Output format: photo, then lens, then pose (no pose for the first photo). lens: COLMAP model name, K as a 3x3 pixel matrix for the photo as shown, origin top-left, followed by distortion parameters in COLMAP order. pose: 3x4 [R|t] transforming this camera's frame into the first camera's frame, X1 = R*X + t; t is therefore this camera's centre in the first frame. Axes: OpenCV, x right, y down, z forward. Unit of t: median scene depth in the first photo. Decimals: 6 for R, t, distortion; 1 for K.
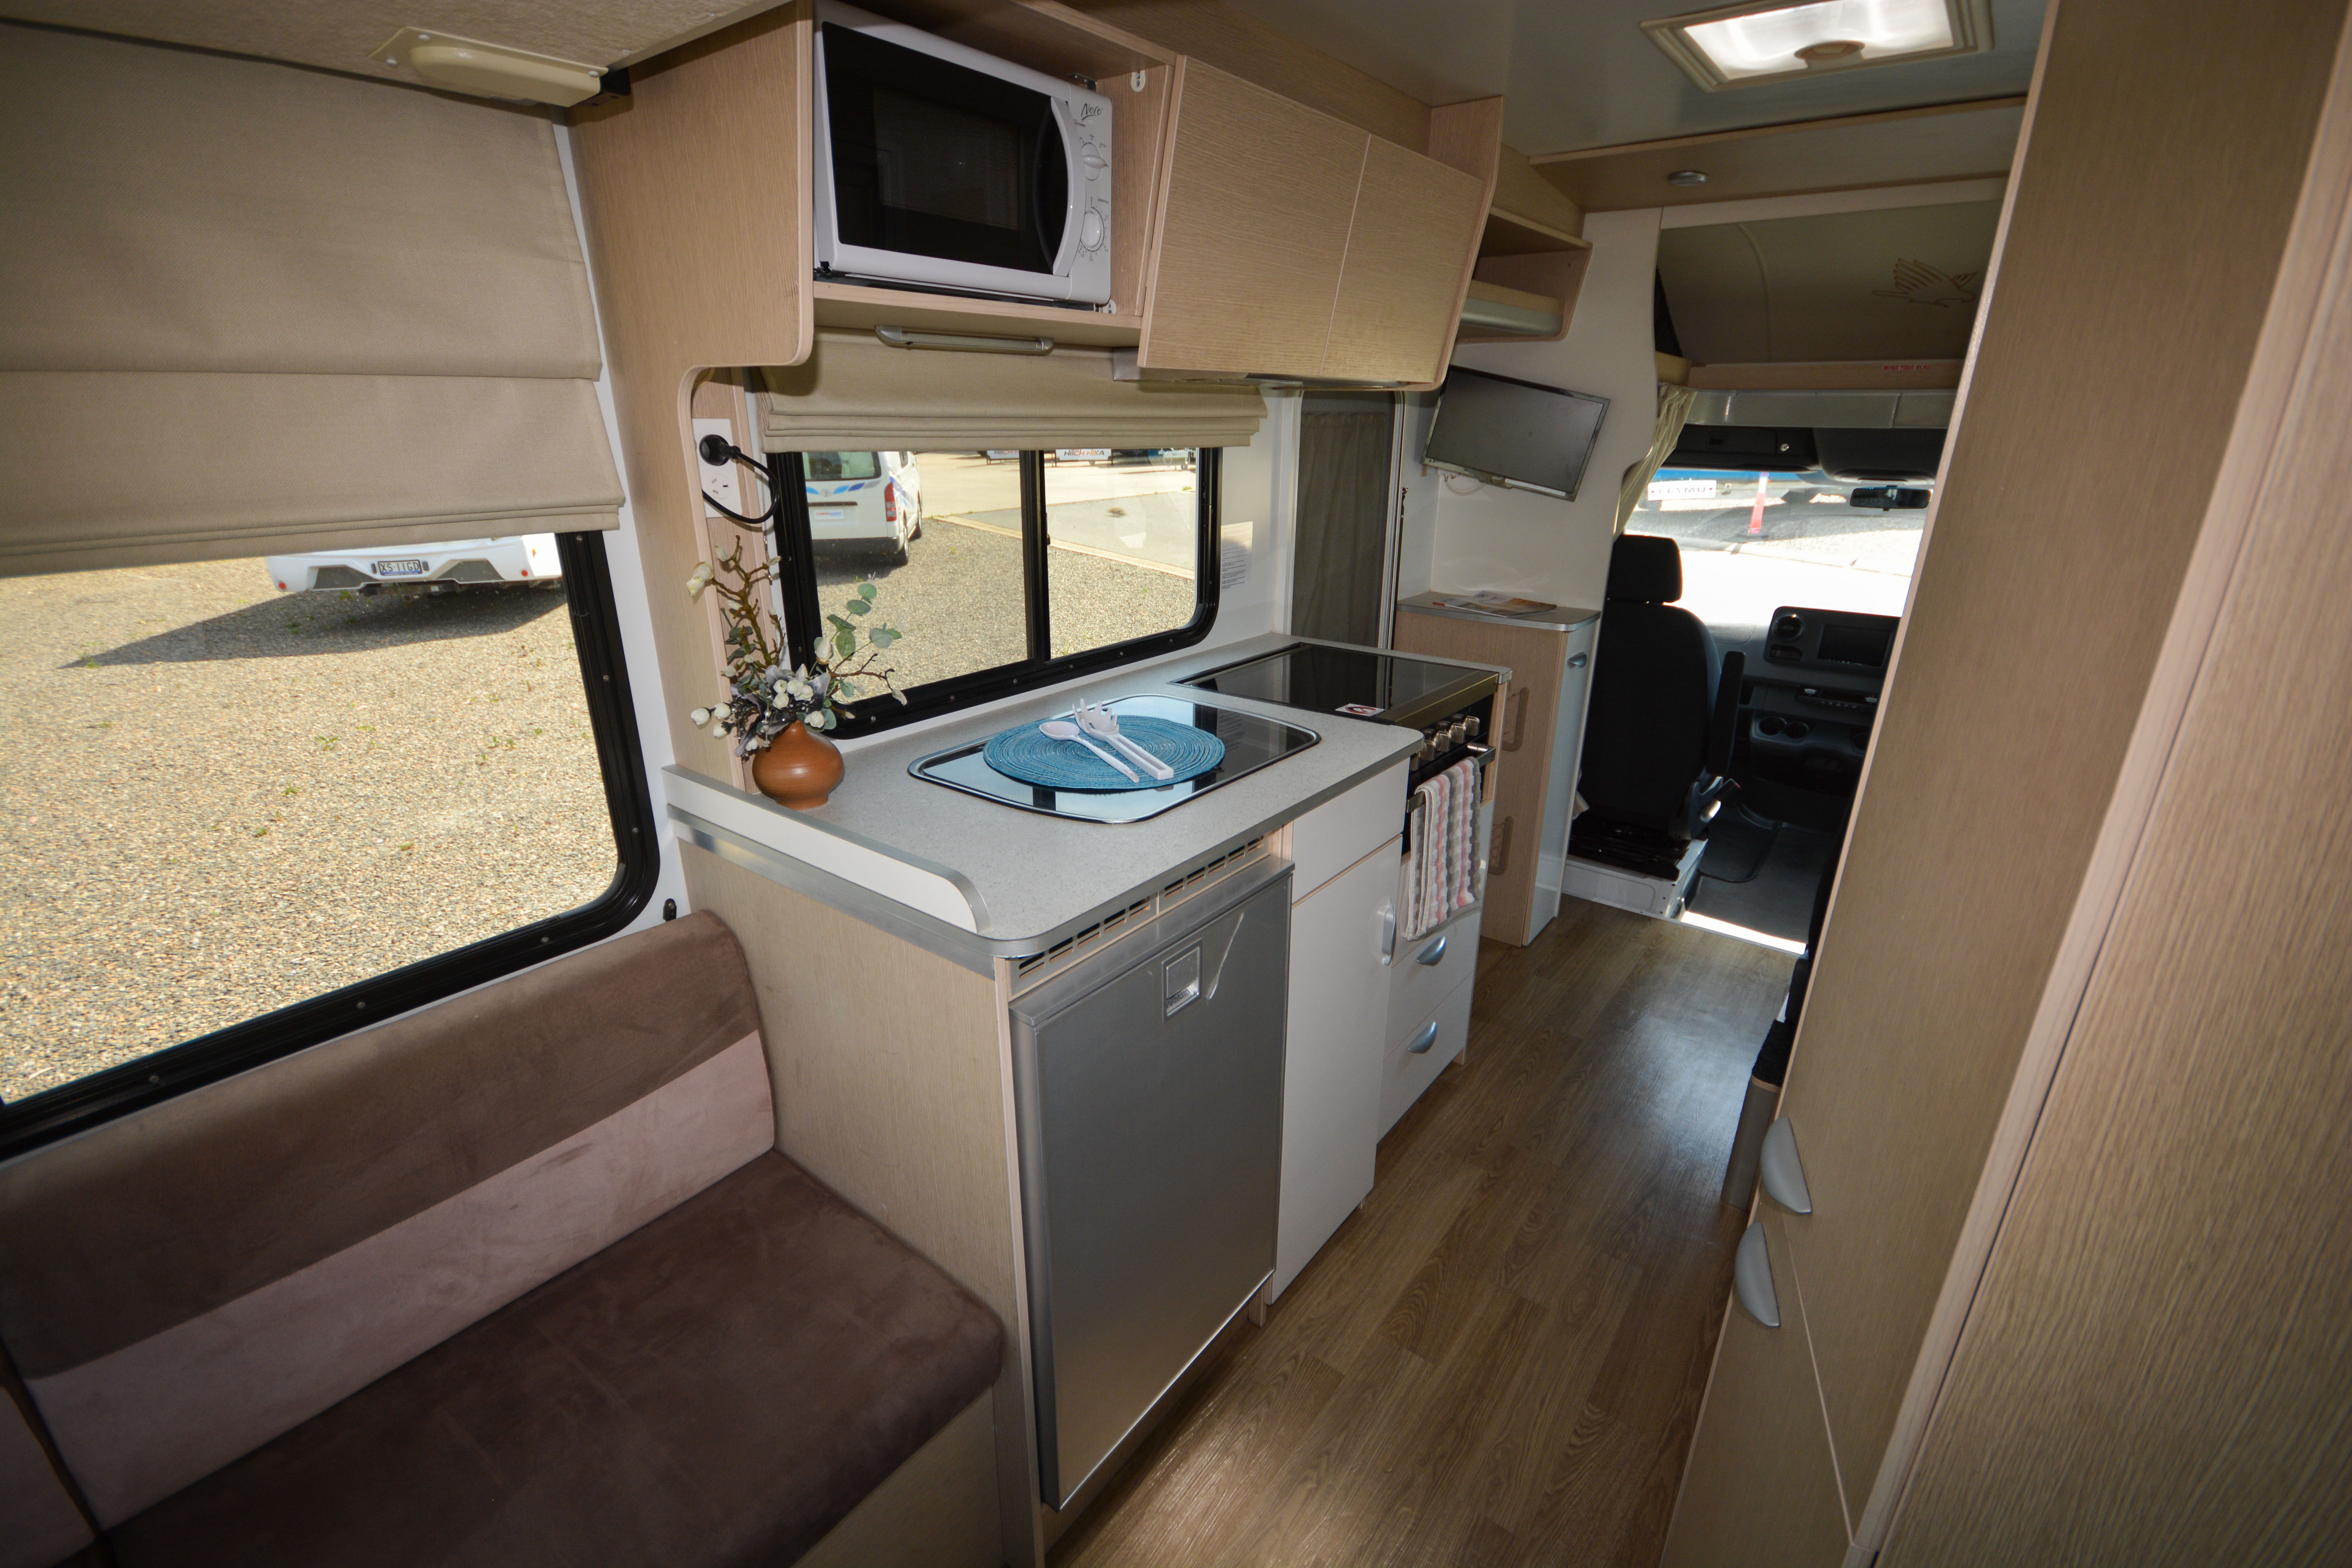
lens RADIAL K [[1031.0, 0, 1172.6], [0, 1031.0, 790.9], [0, 0, 1]] dist [0.012486, -0.014549]
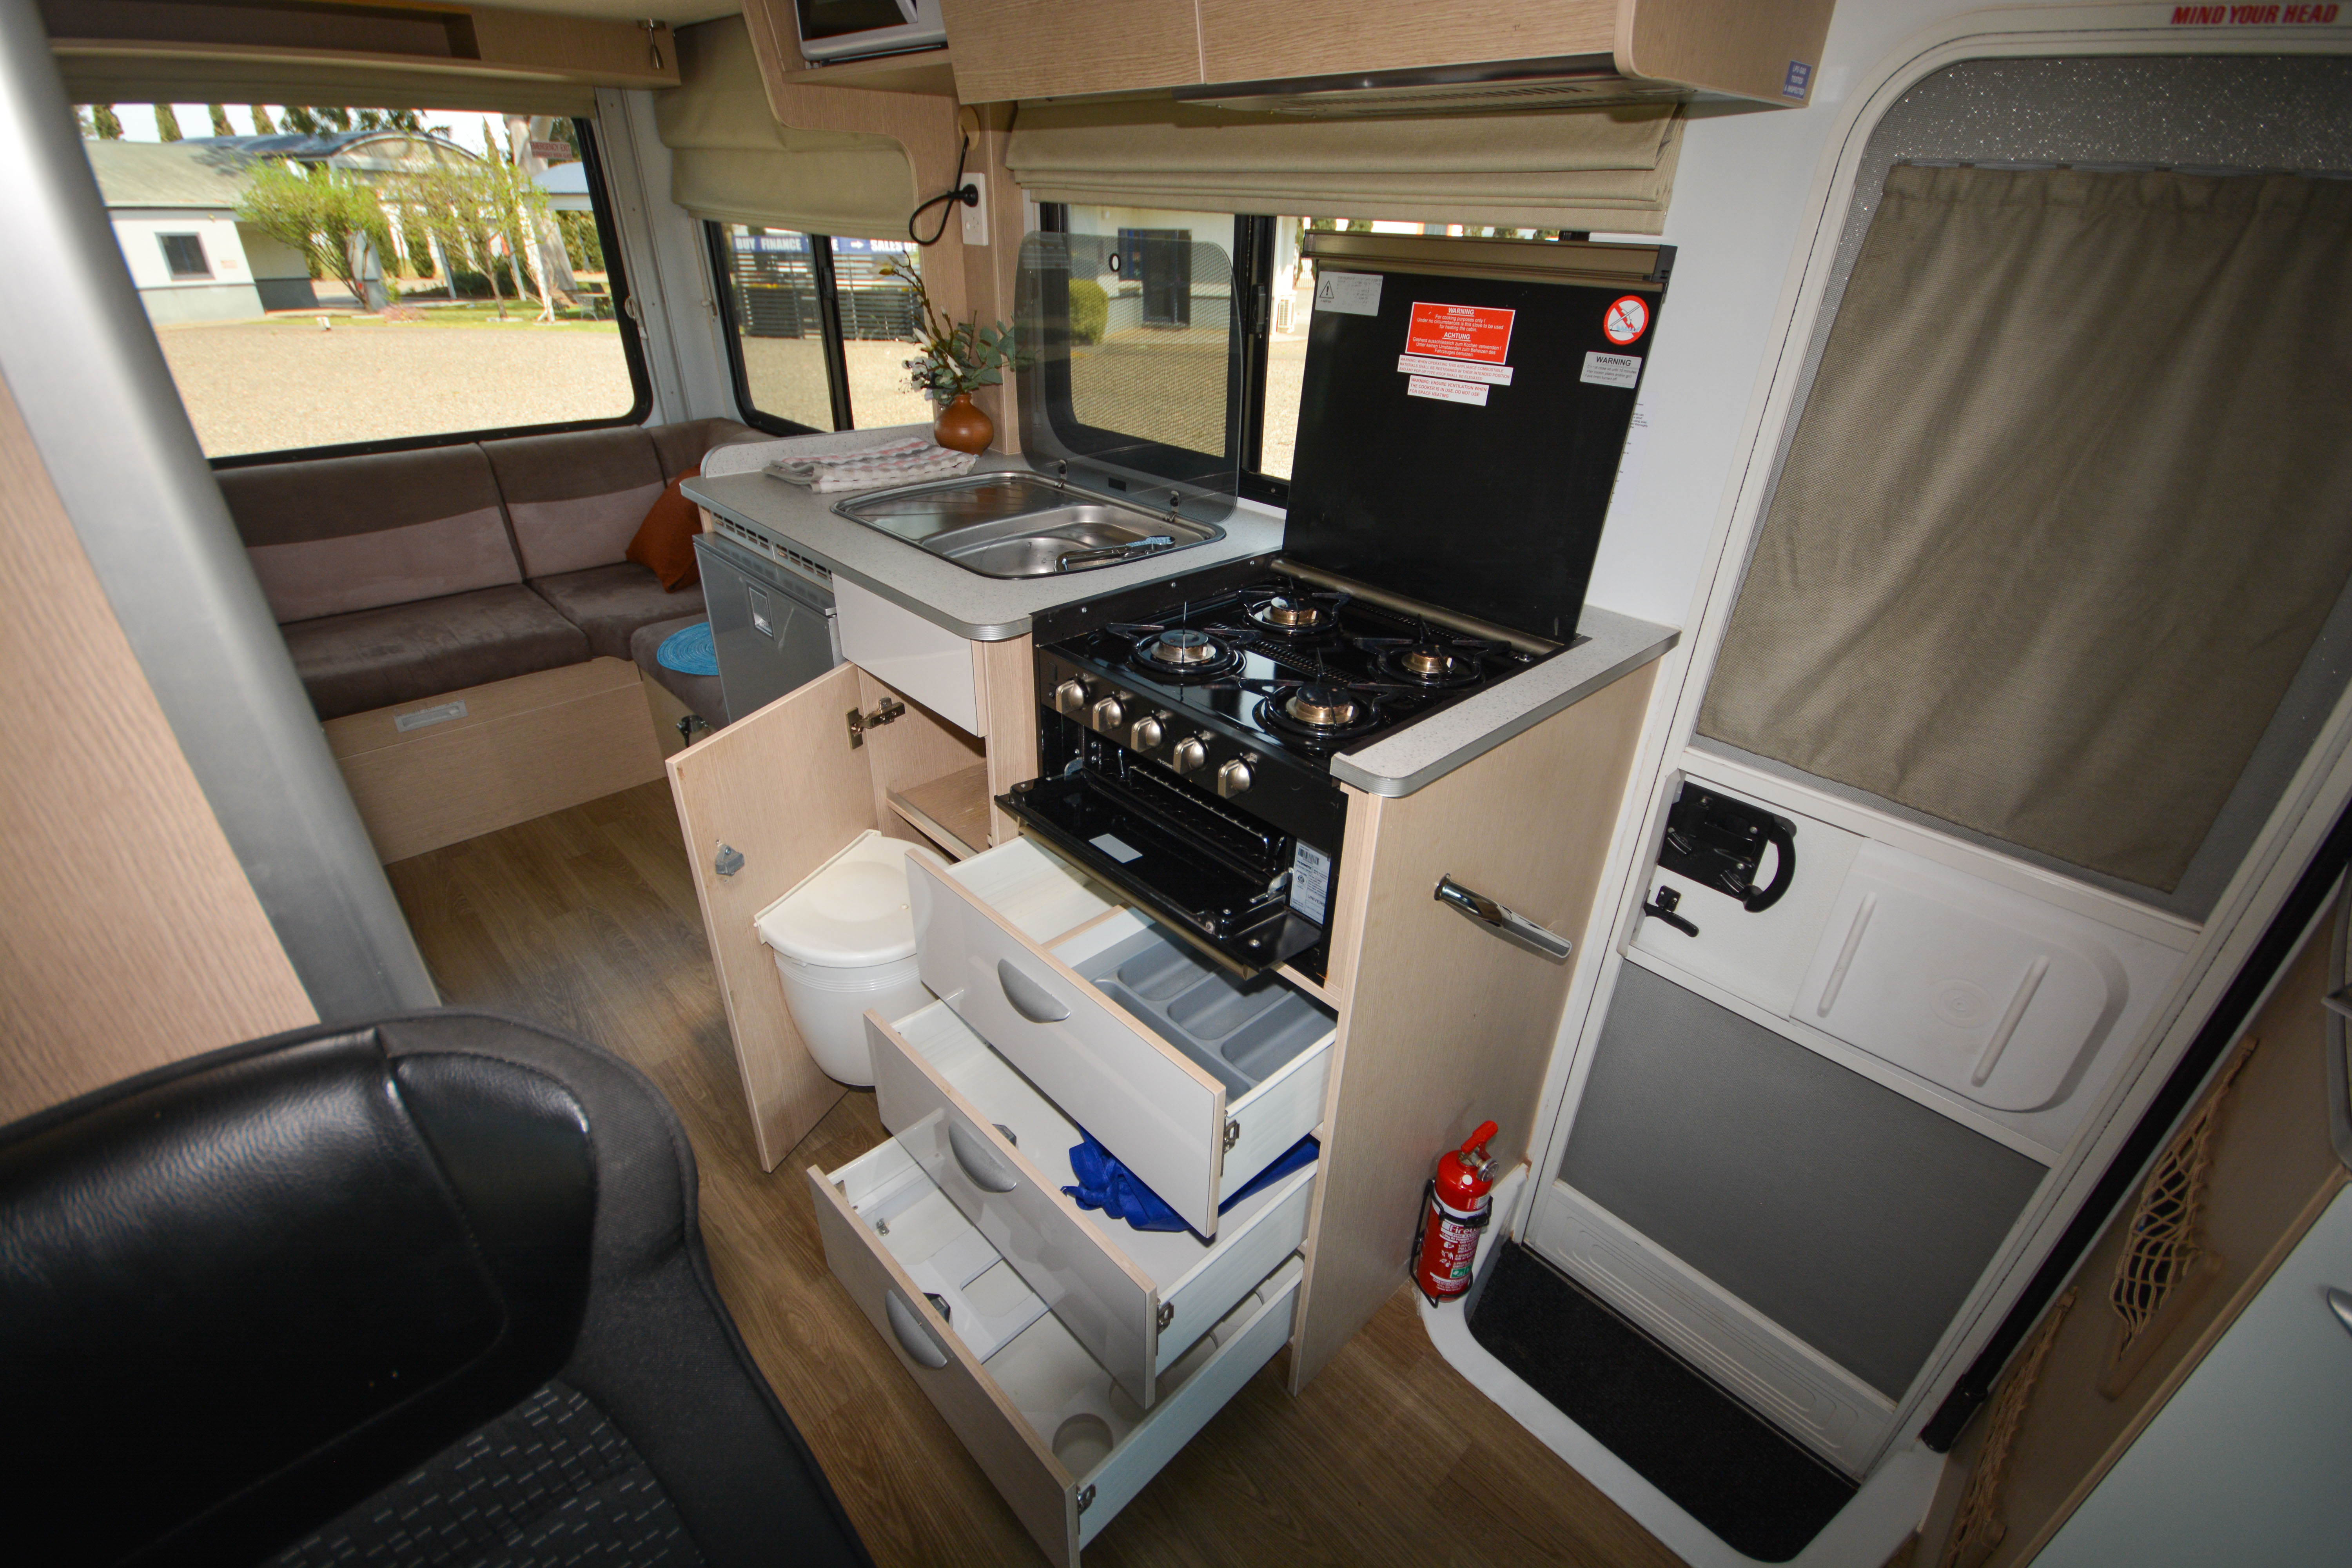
lens RADIAL K [[1031.0, 0, 1177.2], [0, 1031.0, 793.2], [0, 0, 1]] dist [0.012486, -0.014549]
pose [[-0.140362, 0.481733, -0.865004, 0.565724], [-0.367027, 0.786092, 0.497343, -0.233166], [0.919559, 0.387288, 0.066471, 0.699043]]
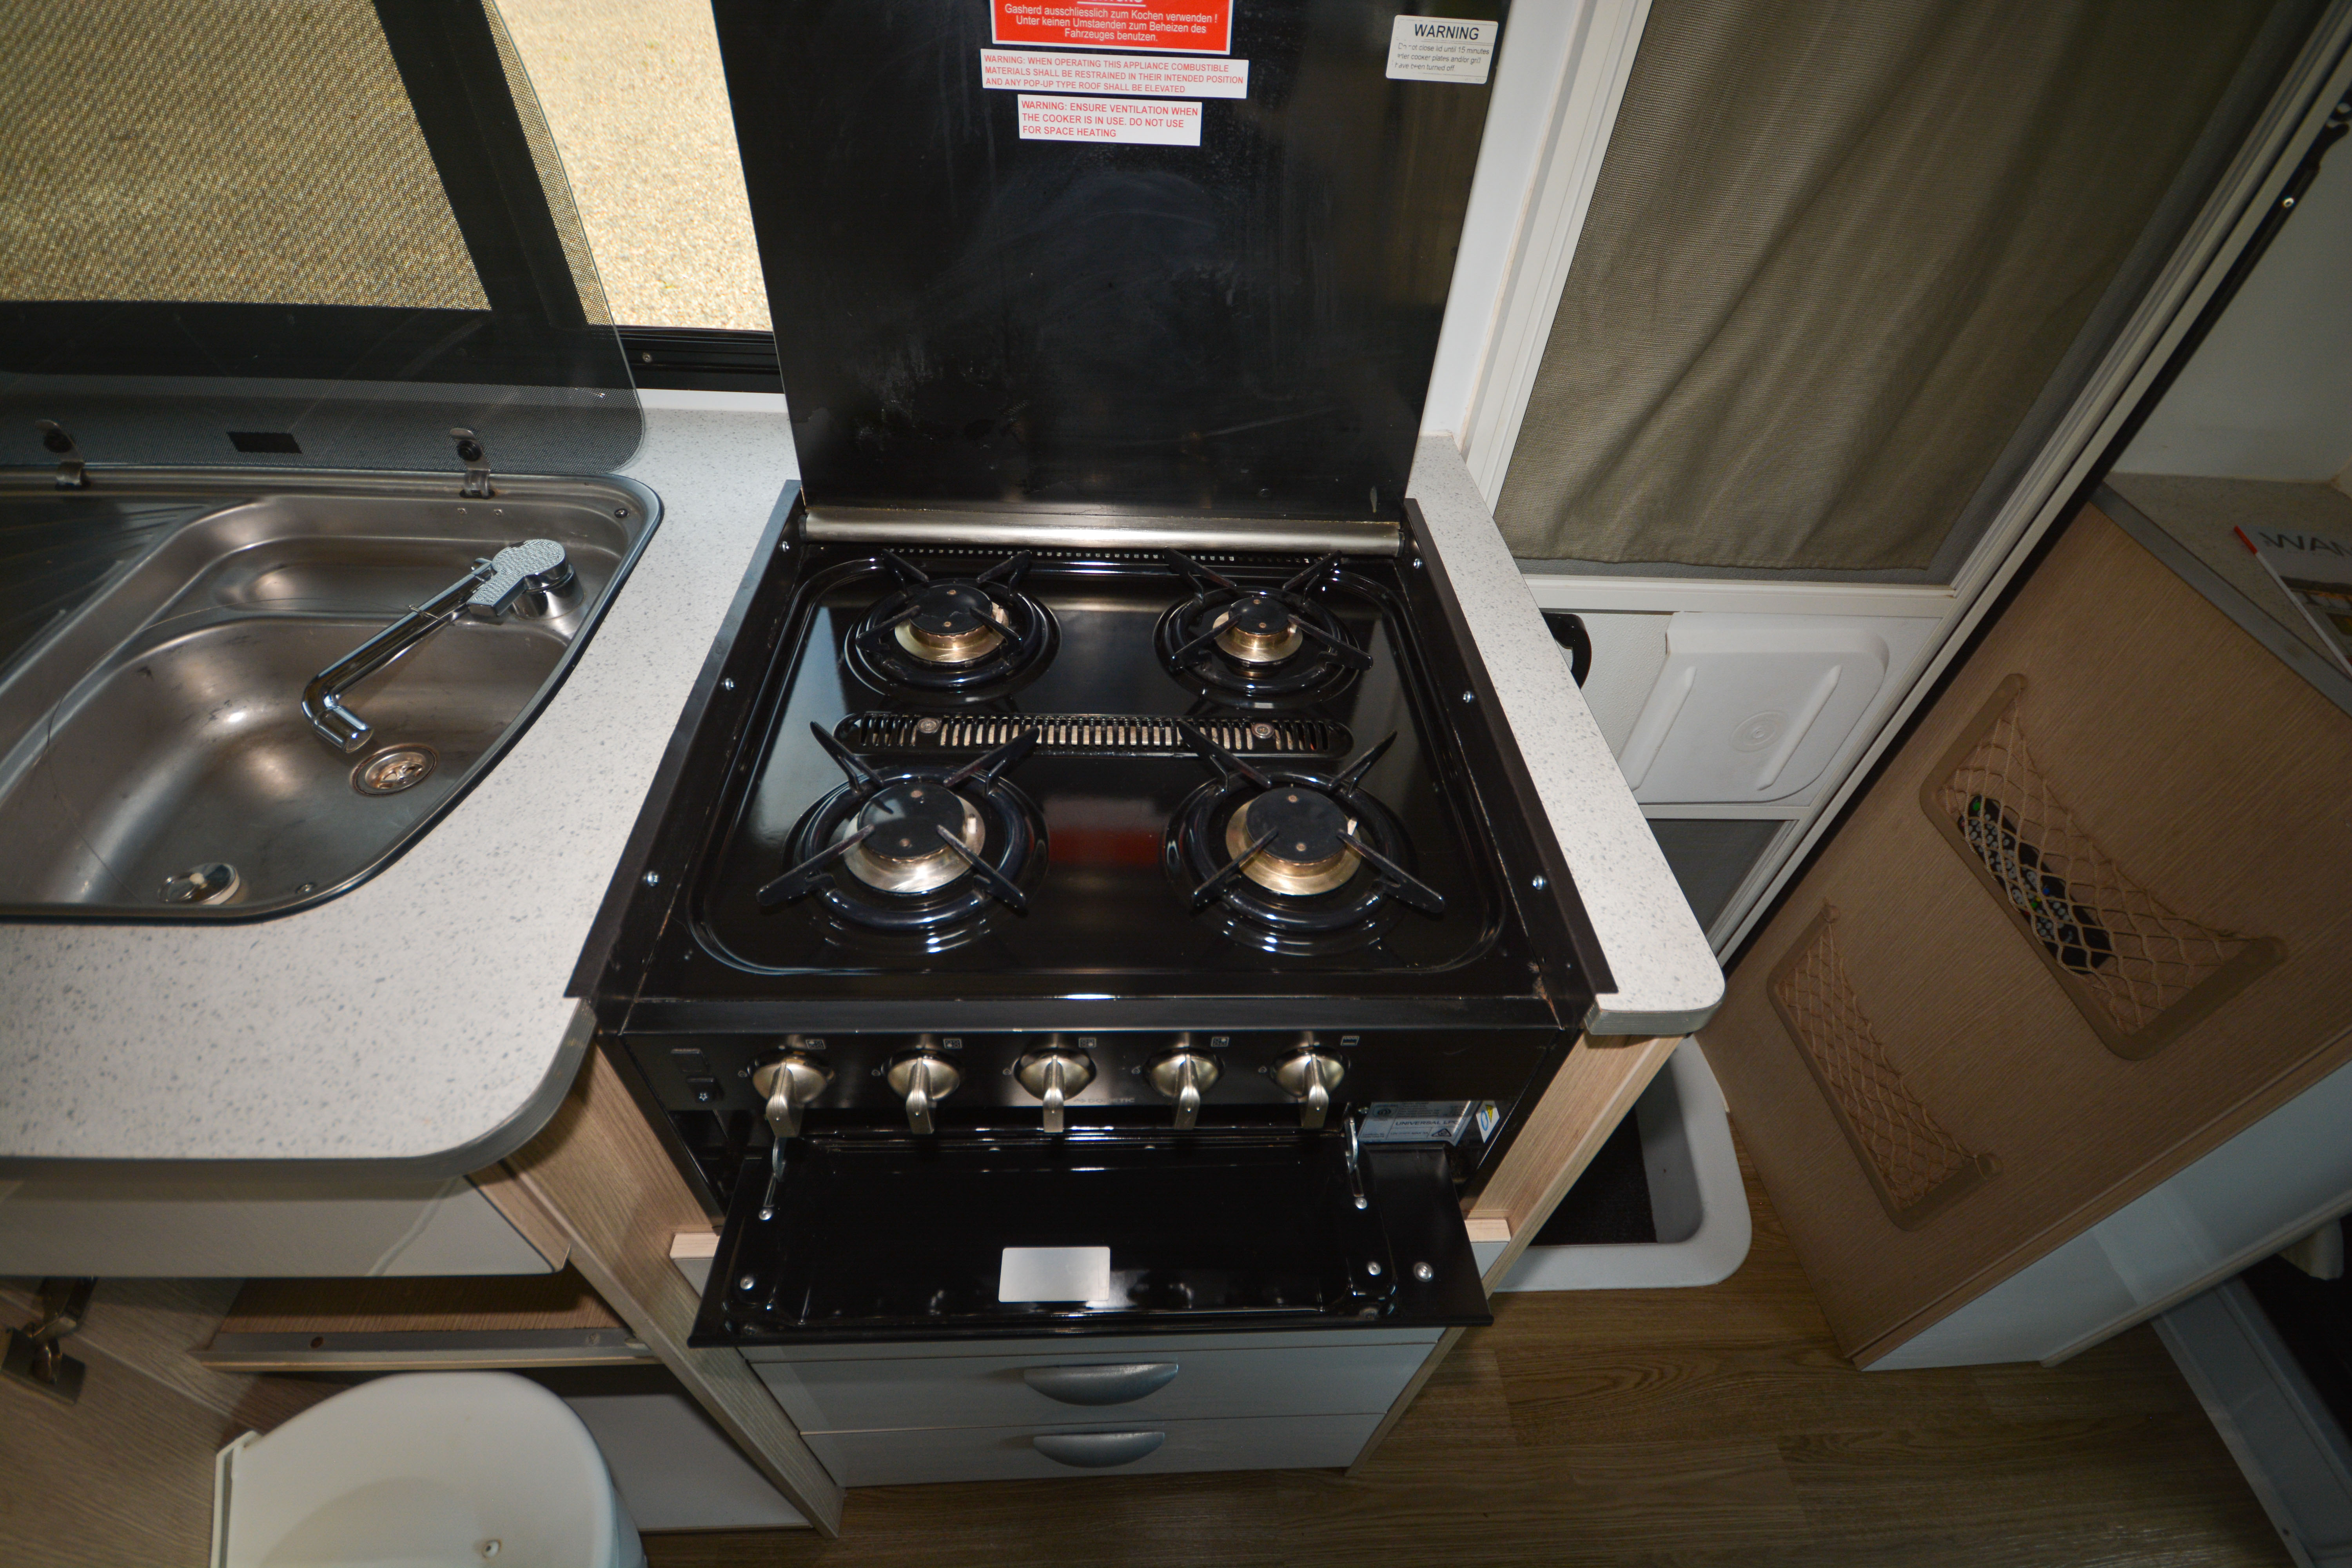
lens RADIAL K [[1031.0, 0, 1180.3], [0, 1031.0, 794.3], [0, 0, 1]] dist [0.012486, -0.014549]
pose [[0.649671, 0.559755, -0.514395, 0.271800], [-0.311347, 0.813206, 0.491691, -0.184680], [0.693535, -0.159282, 0.702594, 0.593636]]
